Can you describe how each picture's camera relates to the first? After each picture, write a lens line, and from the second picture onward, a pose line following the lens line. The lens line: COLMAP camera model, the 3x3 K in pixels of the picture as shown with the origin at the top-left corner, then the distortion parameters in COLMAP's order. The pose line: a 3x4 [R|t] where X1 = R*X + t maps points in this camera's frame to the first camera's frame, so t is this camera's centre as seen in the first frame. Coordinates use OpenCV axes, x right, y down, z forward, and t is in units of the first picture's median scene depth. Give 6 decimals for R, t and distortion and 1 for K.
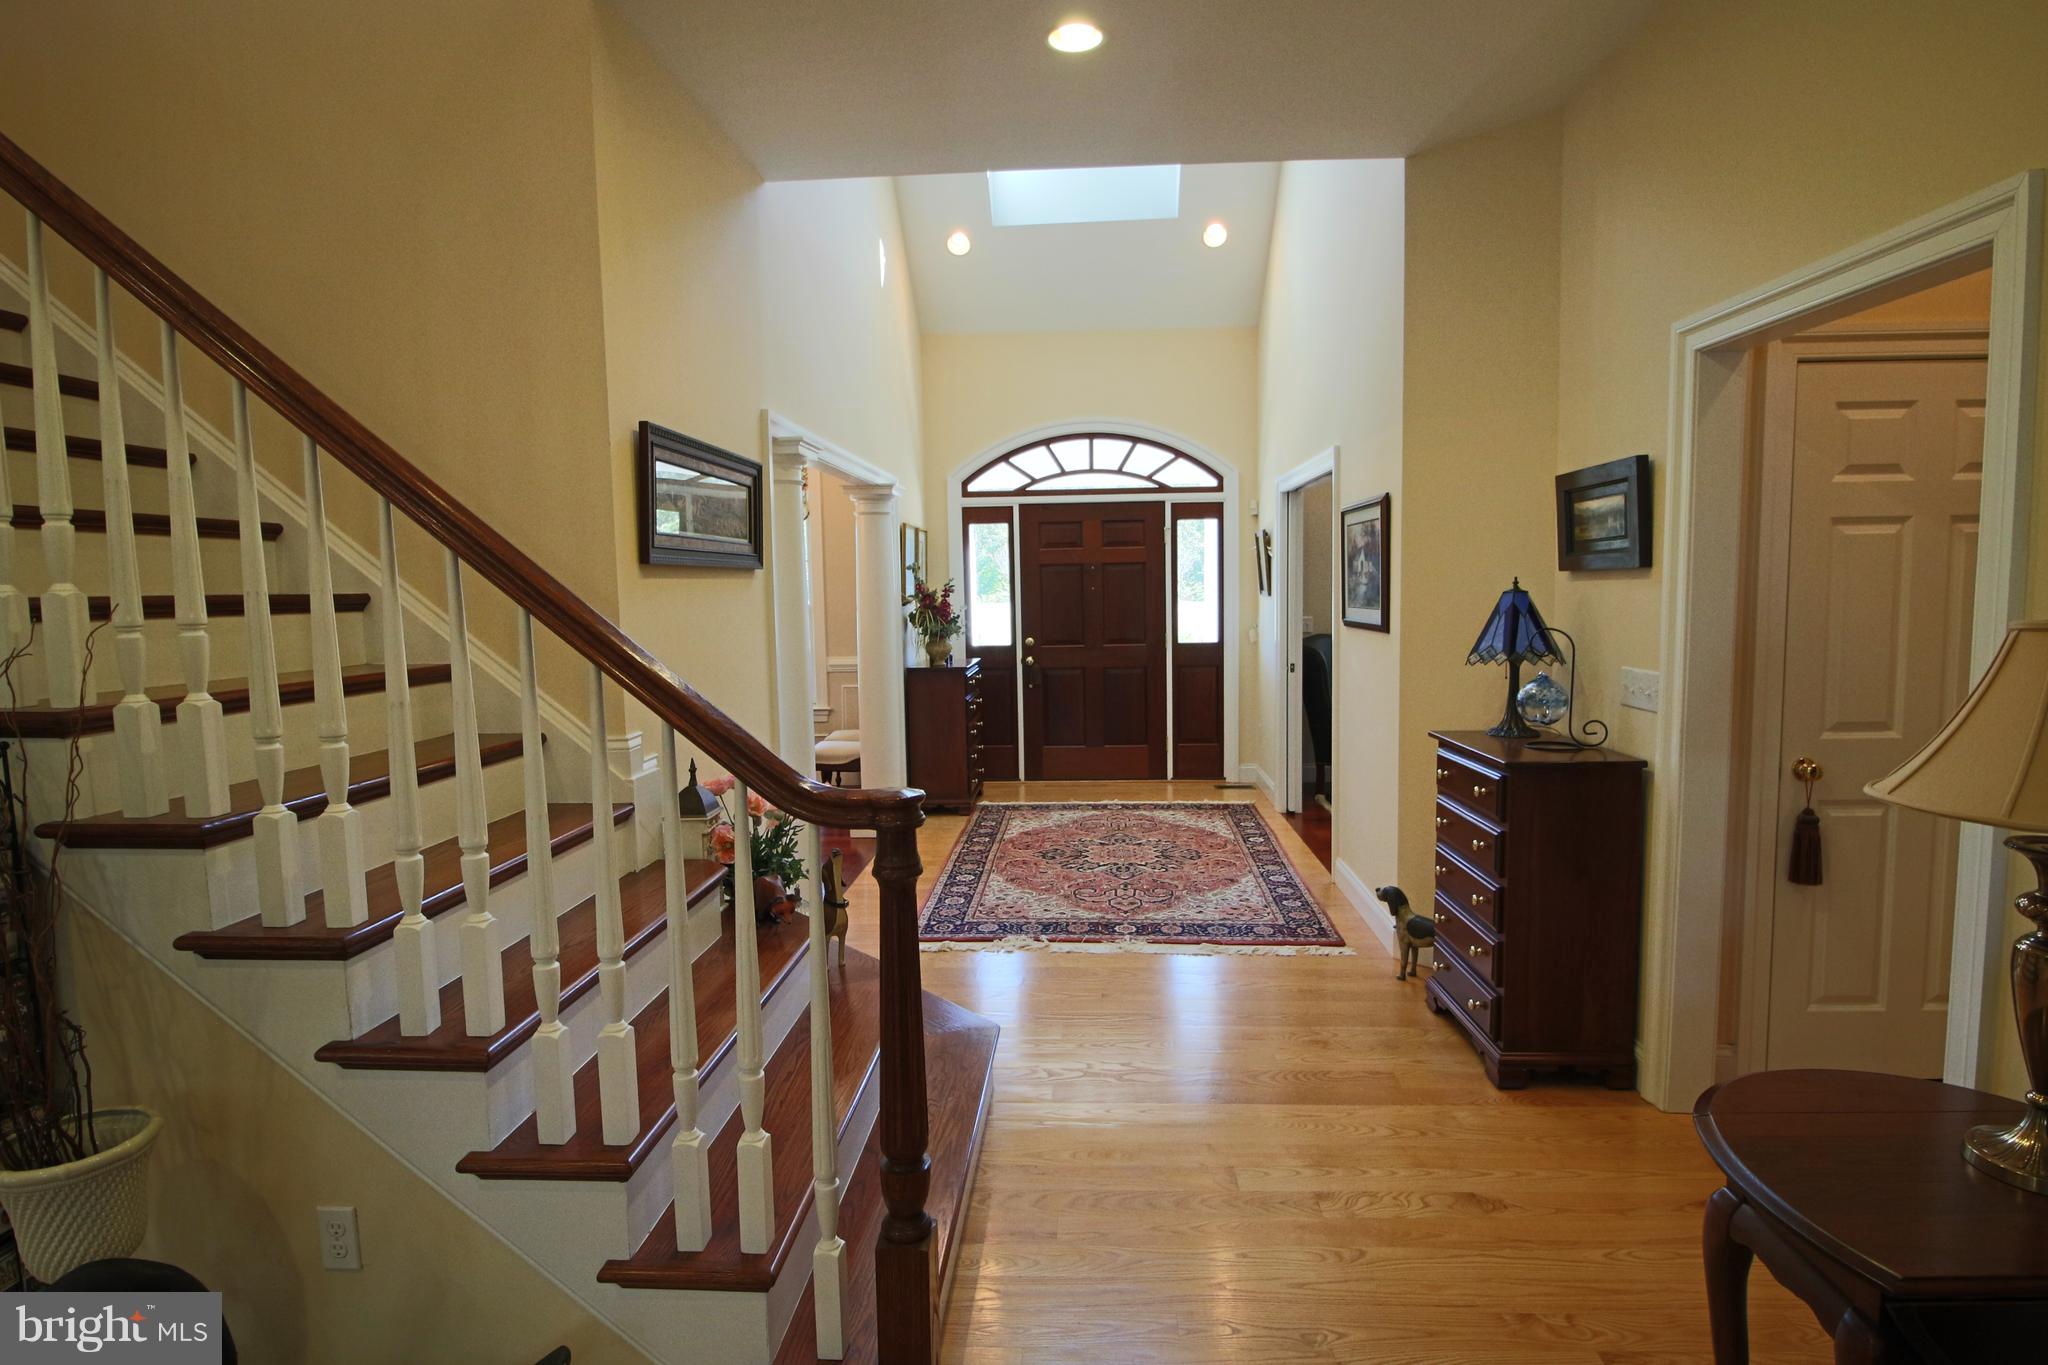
lens RADIAL K [[1071.9, 0, 1026.3], [0, 1071.9, 680.7], [0, 0, 1]] dist [-0.001269, -0.004089]
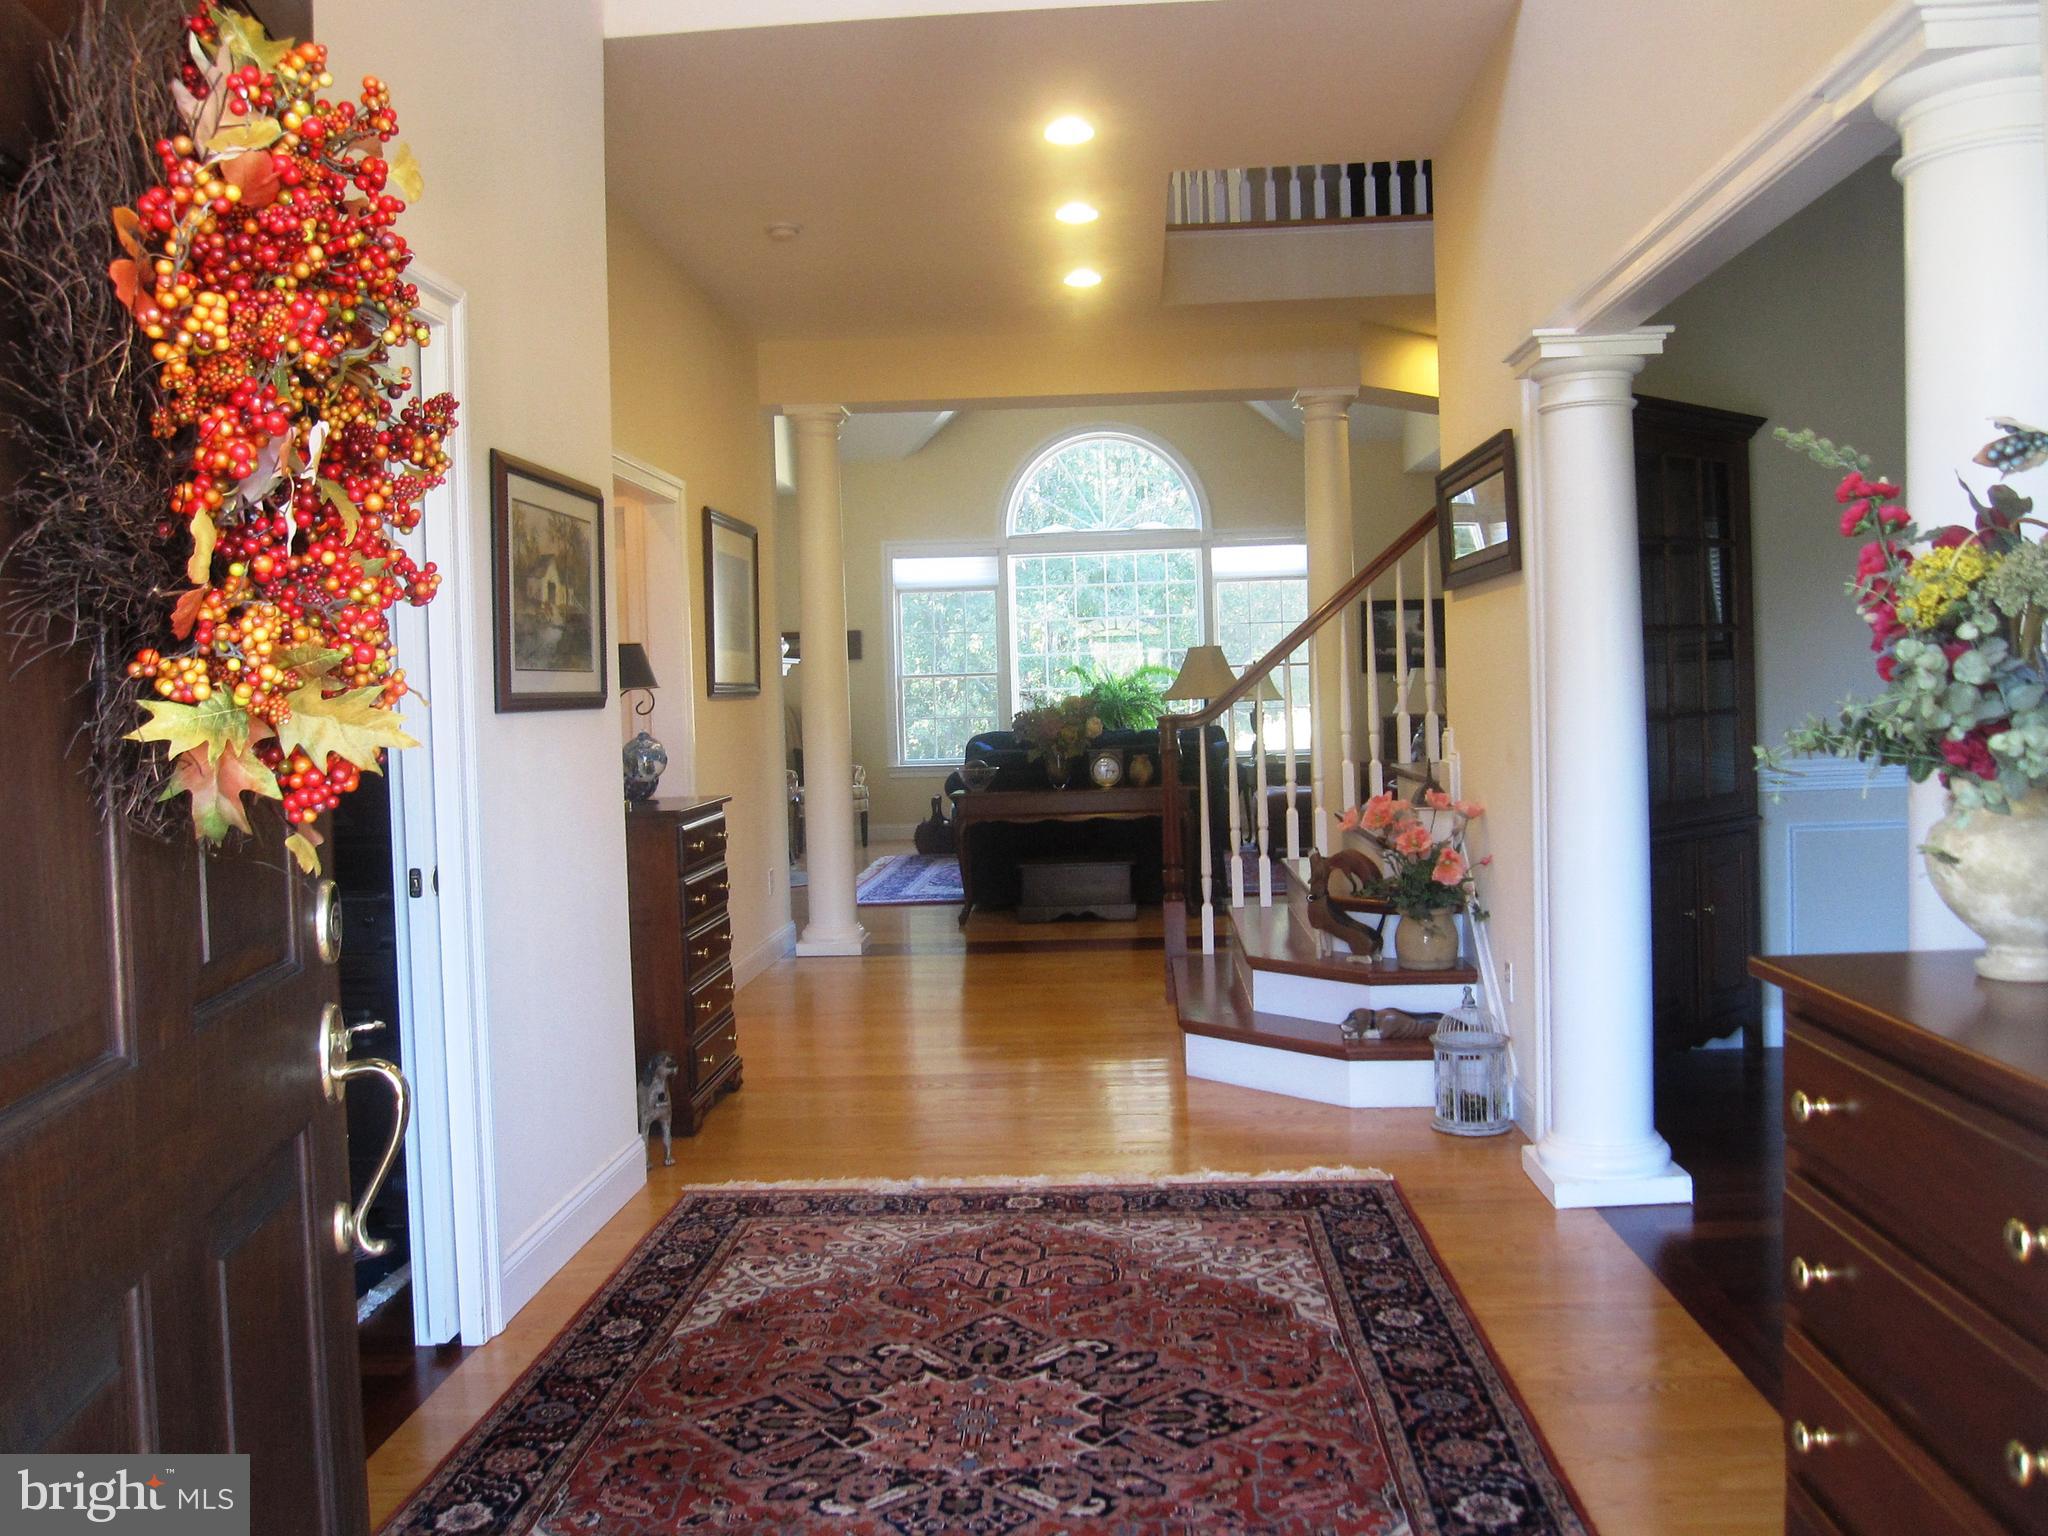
lens RADIAL K [[1682.7, 0, 1023.4], [0, 1682.7, 763.4], [0, 0, 1]] dist [0.002262, 0.000416]
pose [[-0.998669, 0.051156, -0.006635, 0.078440], [0.049816, 0.989815, 0.133361, -0.111451], [0.013390, 0.132853, -0.991045, 1.684733]]
